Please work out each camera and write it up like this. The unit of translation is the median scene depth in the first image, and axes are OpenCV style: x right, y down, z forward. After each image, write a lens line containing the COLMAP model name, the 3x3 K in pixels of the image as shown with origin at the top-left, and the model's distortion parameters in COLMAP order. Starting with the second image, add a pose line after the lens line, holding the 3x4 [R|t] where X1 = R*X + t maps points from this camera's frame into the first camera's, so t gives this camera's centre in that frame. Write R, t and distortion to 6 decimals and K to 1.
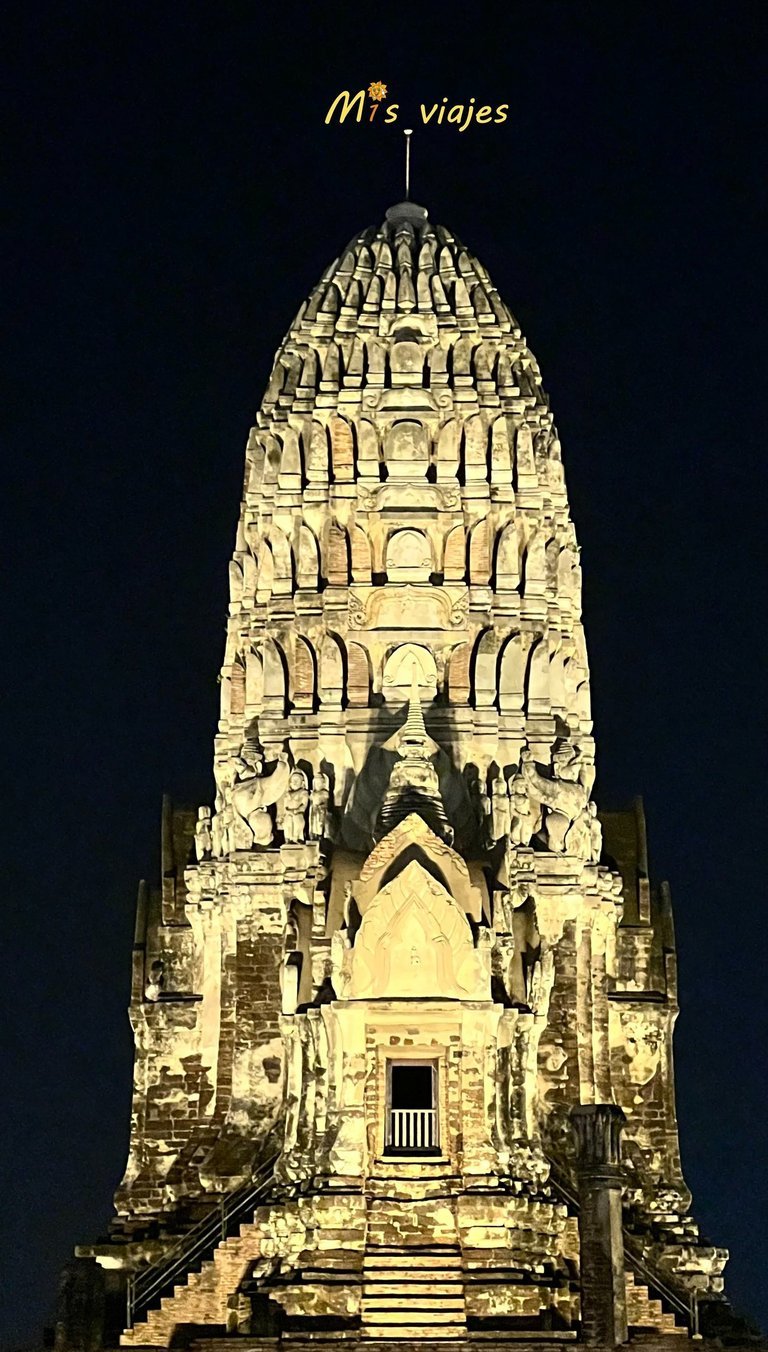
lens RADIAL K [[3397.8, 0, 416.6], [0, 3397.8, 673.9], [0, 0, 1]] dist [-0.140594, 7.998876]
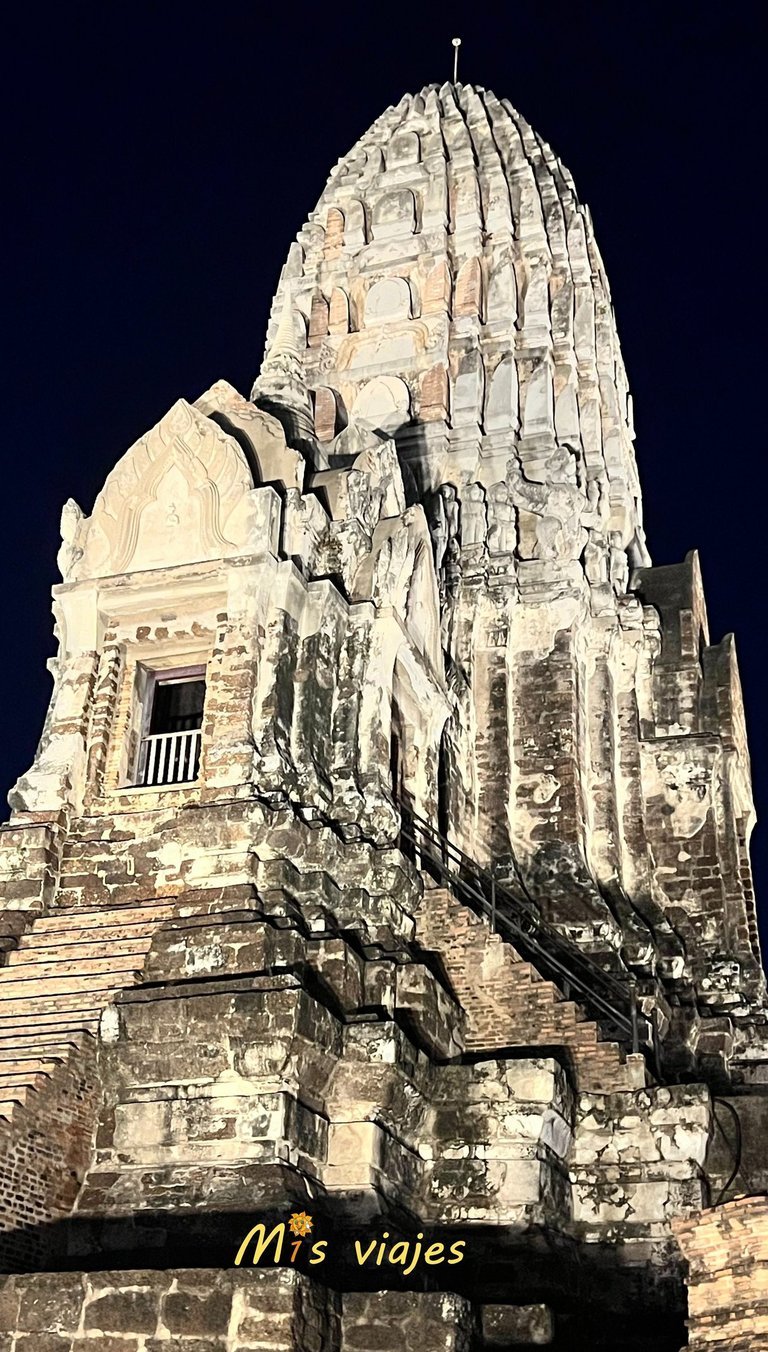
lens RADIAL K [[1613.3, 0, 380.5], [0, 1613.3, 687.3], [0, 0, 1]] dist [0.222747, -0.678548]
pose [[0.938706, -0.131521, -0.318641, 0.124542], [0.049562, 0.966245, -0.252814, 0.179983], [0.341136, 0.221526, 0.913538, 0.638117]]
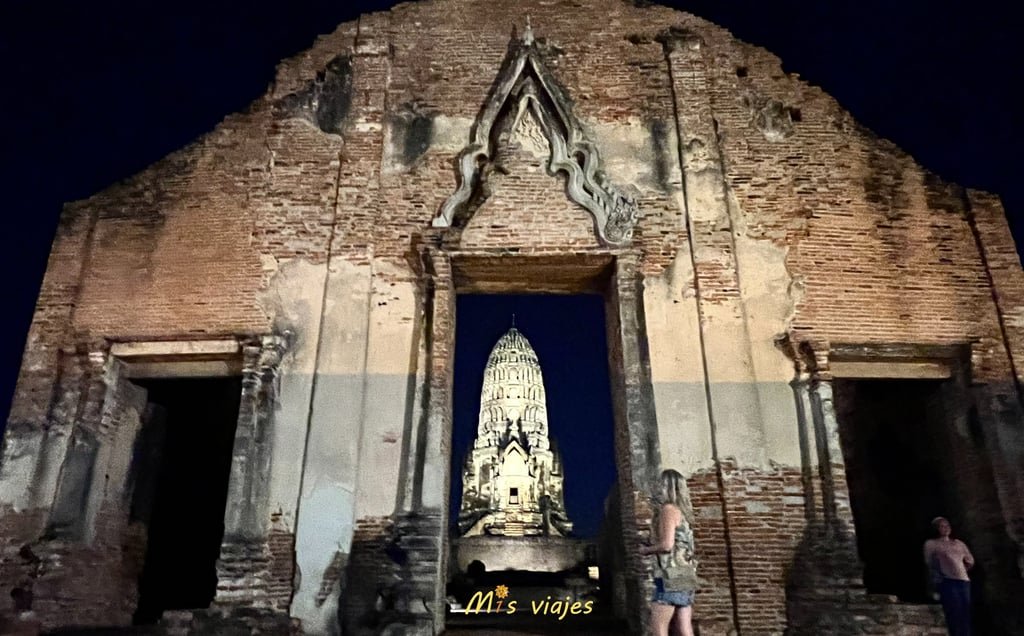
lens RADIAL K [[677.4, 0, 503.5], [0, 677.4, 319.5], [0, 0, 1]] dist [-0.016904, -0.001032]
pose [[0.999763, -0.002770, -0.021572, 0.005484], [0.000031, 0.992032, -0.125987, -0.014718], [0.021749, 0.125956, 0.991797, -0.103961]]
